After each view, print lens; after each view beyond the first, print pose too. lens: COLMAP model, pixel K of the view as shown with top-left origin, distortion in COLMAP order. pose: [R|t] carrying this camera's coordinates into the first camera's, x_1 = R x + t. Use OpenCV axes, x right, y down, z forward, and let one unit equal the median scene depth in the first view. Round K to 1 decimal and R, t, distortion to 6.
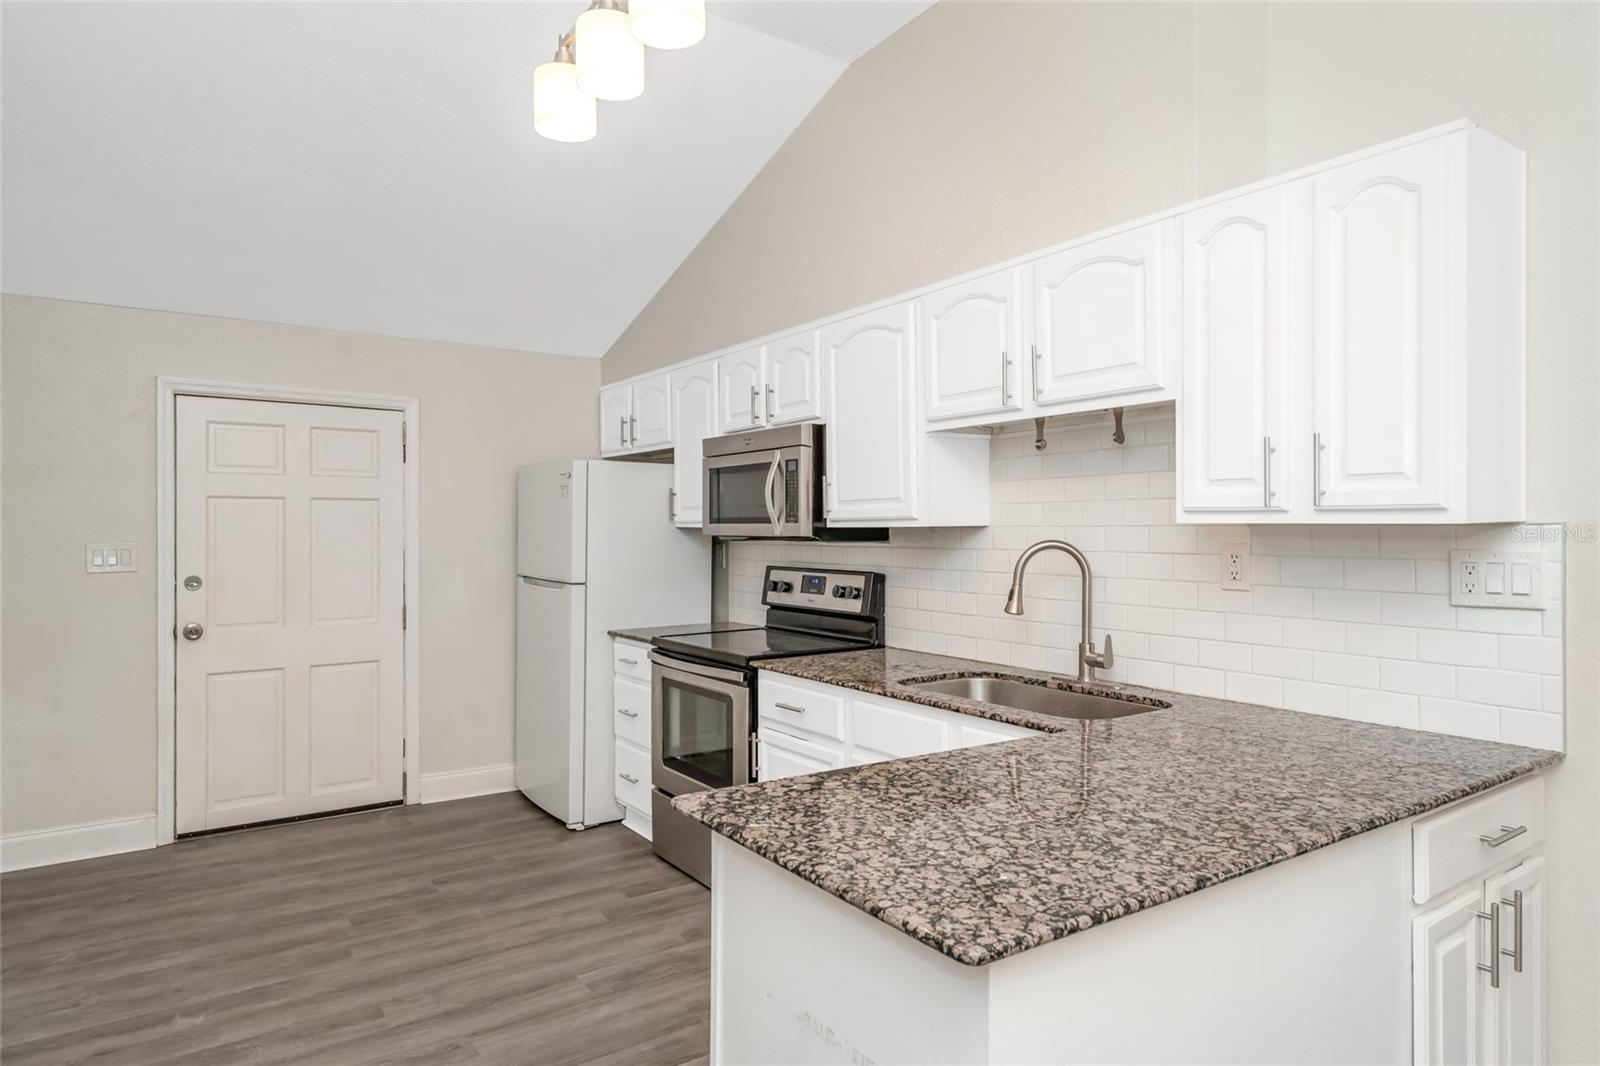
lens RADIAL K [[940.1, 0, 797.2], [0, 940.1, 499.3], [0, 0, 1]] dist [0.004790, -0.004164]
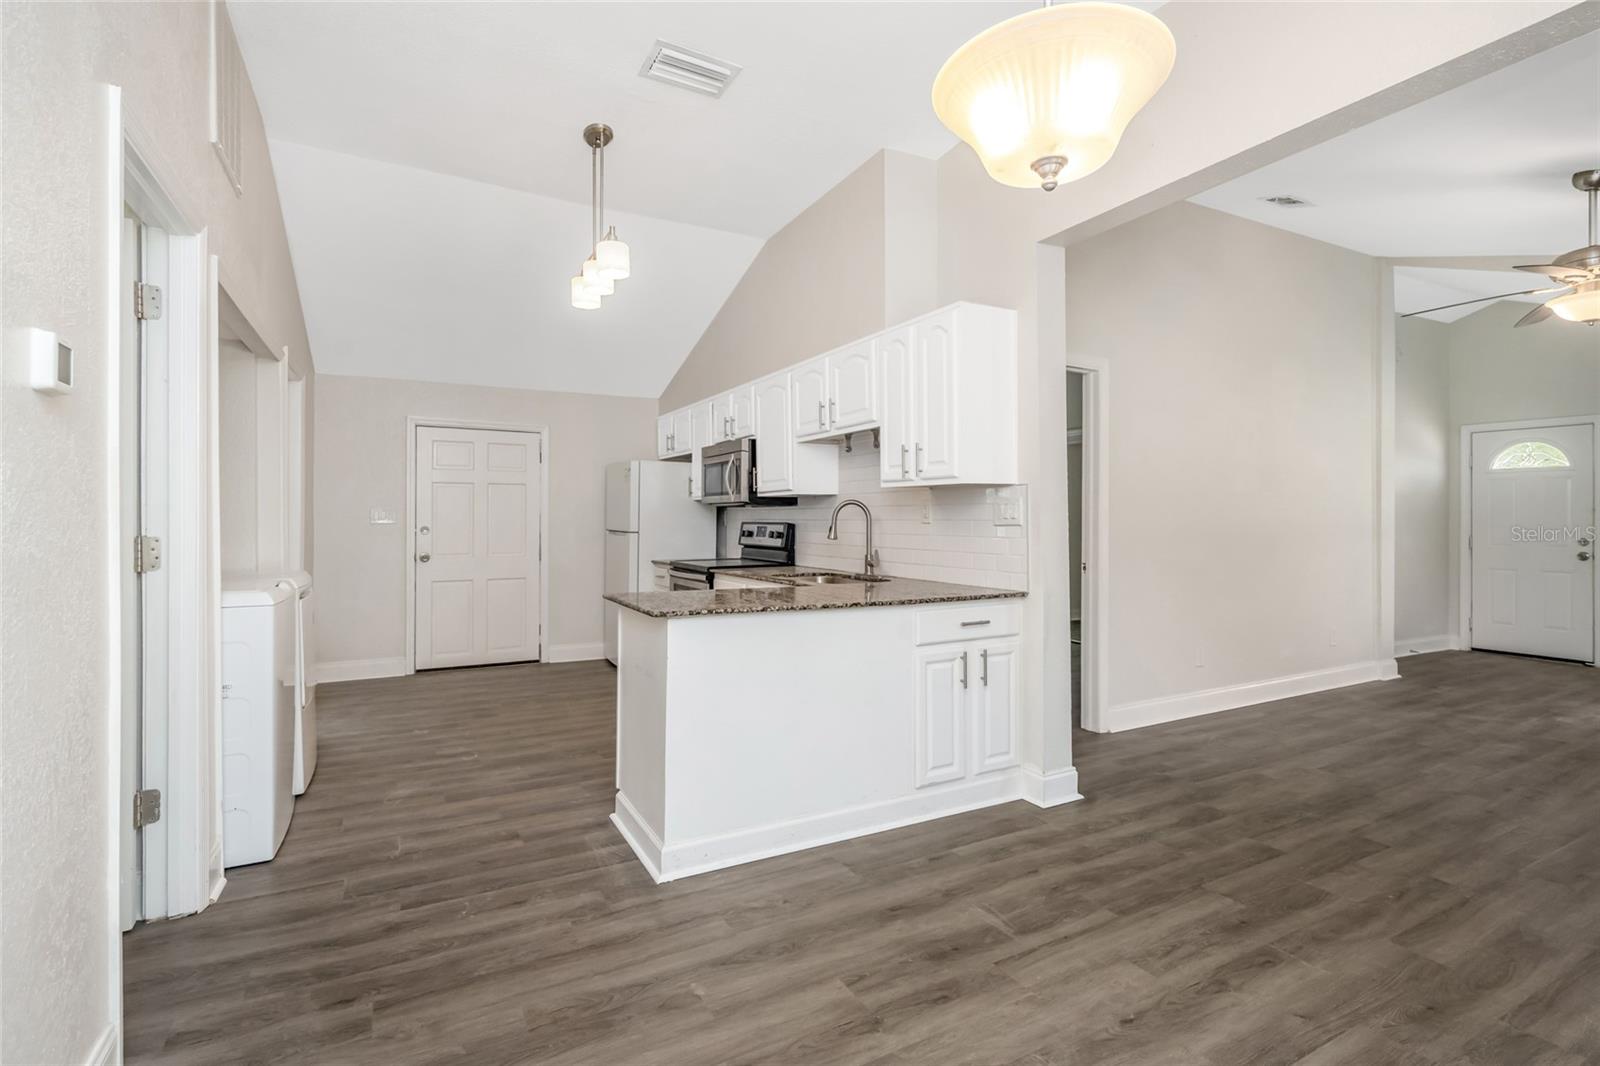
lens RADIAL K [[742.2, 0, 799.1], [0, 742.2, 480.8], [0, 0, 1]] dist [0.006658, 0.000138]
pose [[0.993955, -0.010208, -0.109315, 0.272093], [0.008364, 0.999815, -0.017315, 0.025149], [0.109471, 0.016296, 0.993856, -0.404980]]
